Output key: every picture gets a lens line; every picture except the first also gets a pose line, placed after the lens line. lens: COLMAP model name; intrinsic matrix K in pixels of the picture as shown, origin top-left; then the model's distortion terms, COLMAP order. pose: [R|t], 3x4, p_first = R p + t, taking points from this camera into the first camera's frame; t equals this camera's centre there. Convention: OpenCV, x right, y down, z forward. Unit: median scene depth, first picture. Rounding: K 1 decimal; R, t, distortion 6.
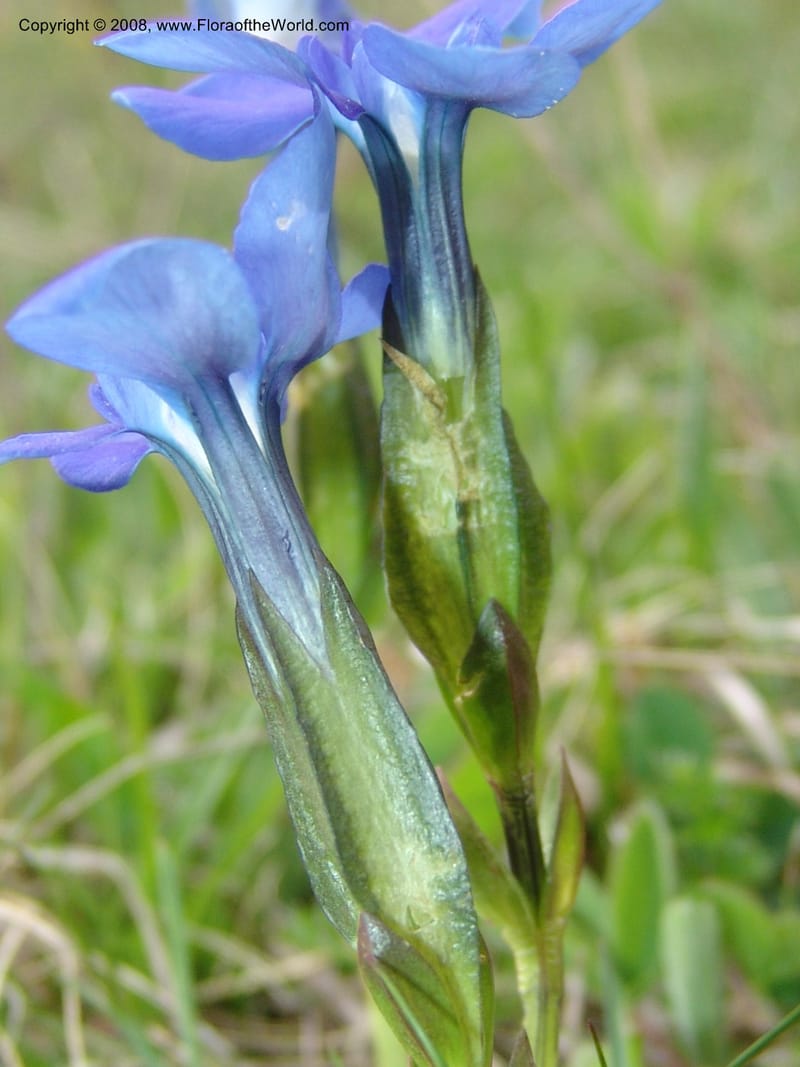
lens RADIAL K [[1305.8, 0, 400.0], [0, 1305.8, 533.5], [0, 0, 1]] dist [-0.087322, -0.478311]
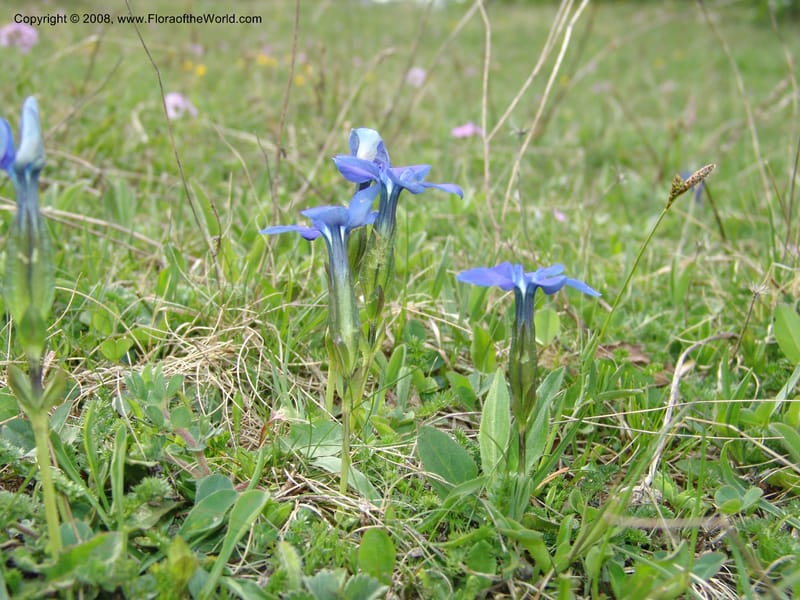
lens RADIAL K [[979.0, 0, 400.0], [0, 979.0, 300.0], [0, 0, 1]] dist [-0.087322, -0.478311]
pose [[0.963219, 0.250347, 0.097653, -0.172785], [-0.250096, 0.968105, -0.015001, 0.119162], [-0.098294, -0.009973, 0.995107, -2.201820]]
